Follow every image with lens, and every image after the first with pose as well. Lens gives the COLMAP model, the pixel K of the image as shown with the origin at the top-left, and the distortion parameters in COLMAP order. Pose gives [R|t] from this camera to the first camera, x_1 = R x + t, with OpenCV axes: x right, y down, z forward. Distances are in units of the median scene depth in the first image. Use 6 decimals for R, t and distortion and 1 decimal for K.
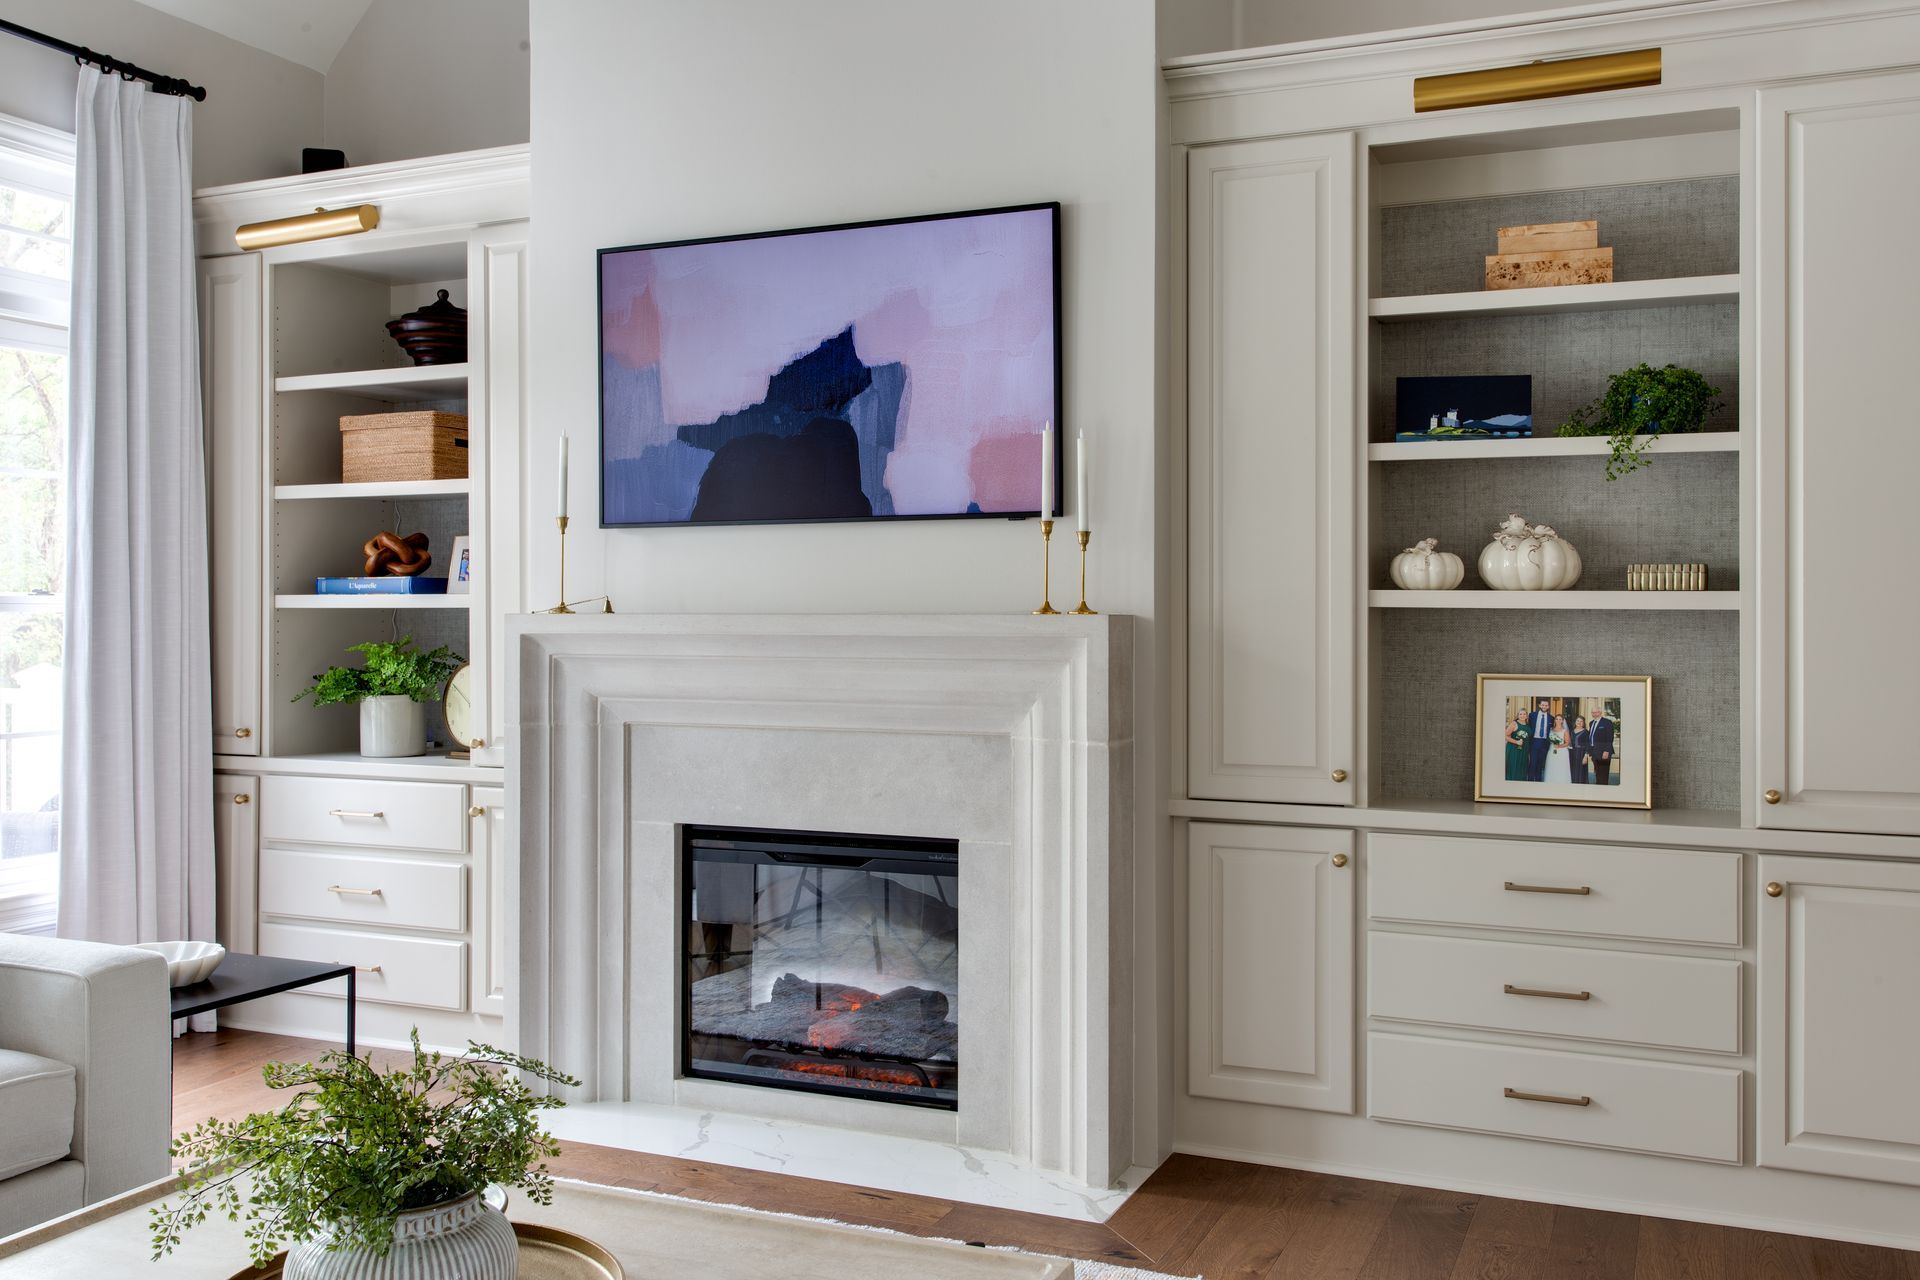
lens RADIAL K [[1665.1, 0, 960.0], [0, 1665.1, 640.0], [0, 0, 1]] dist [0.000280, 0.000499]
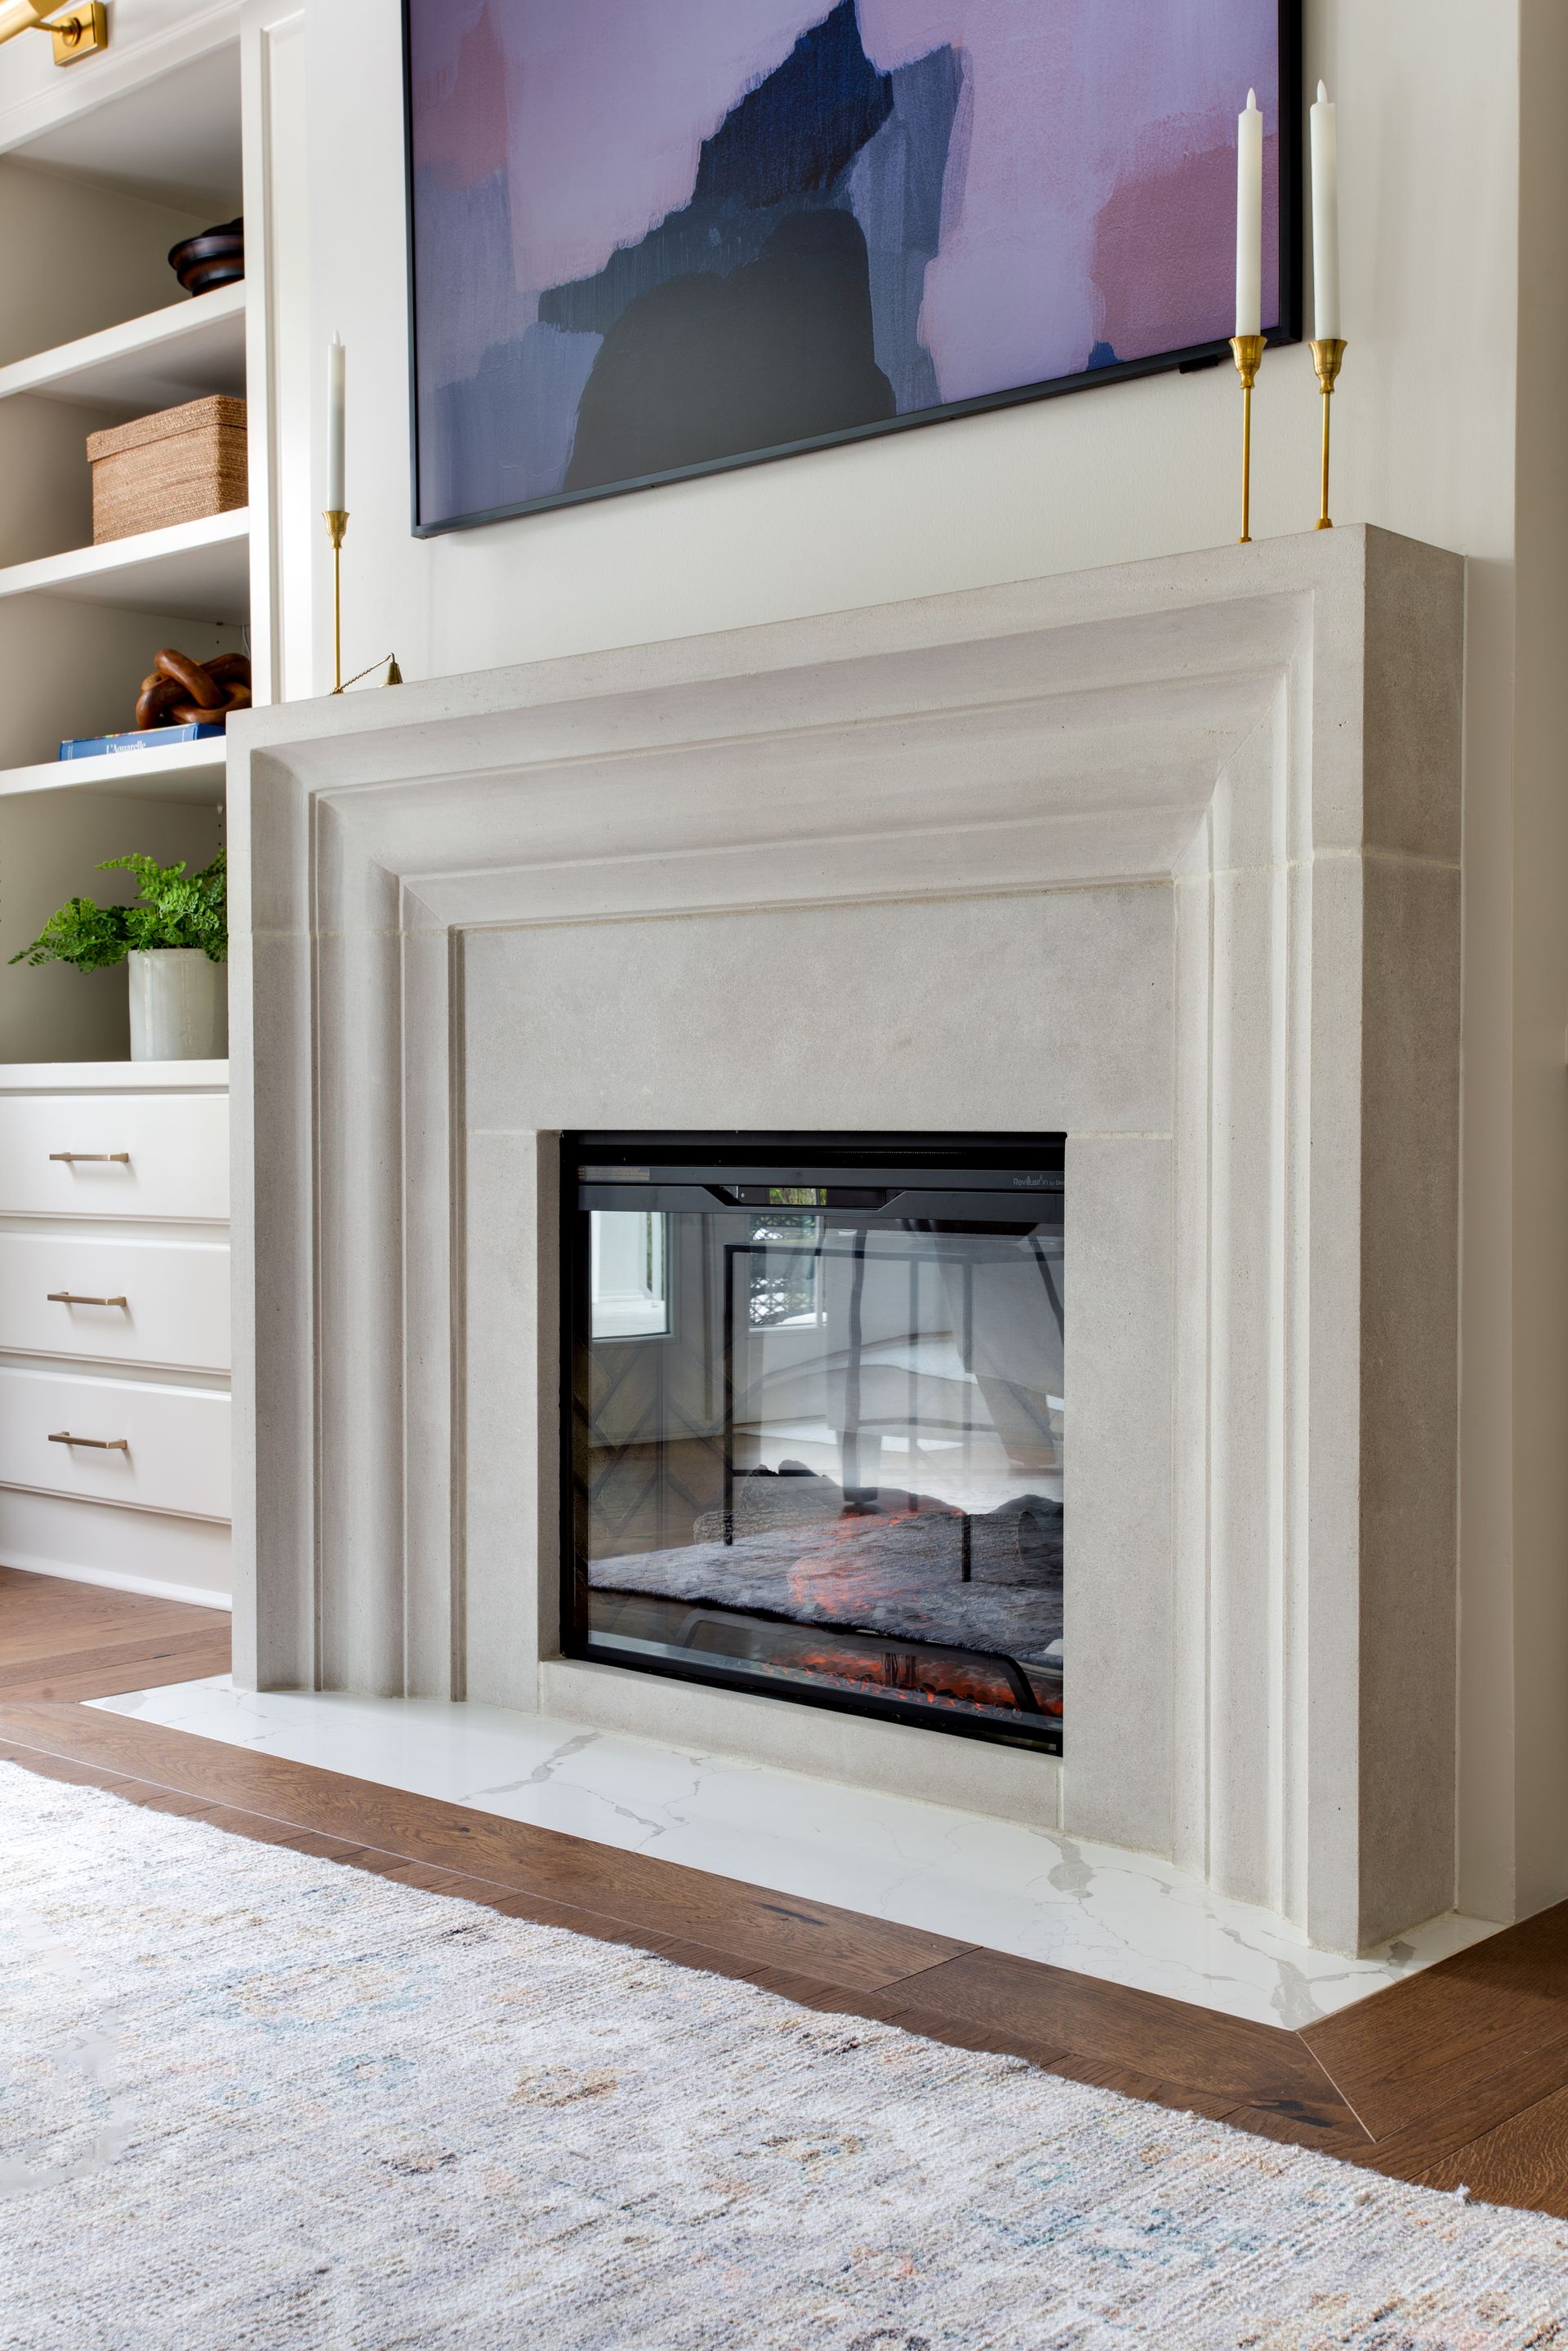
lens RADIAL K [[2582.4, 0, 781.5], [0, 2582.4, 1226.7], [0, 0, 1]] dist [0.016578, 0.022123]
pose [[0.947892, 0.011154, -0.318395, 0.139117], [-0.001699, 0.999550, 0.029961, 0.119998], [0.318586, -0.027859, 0.947485, 0.326309]]
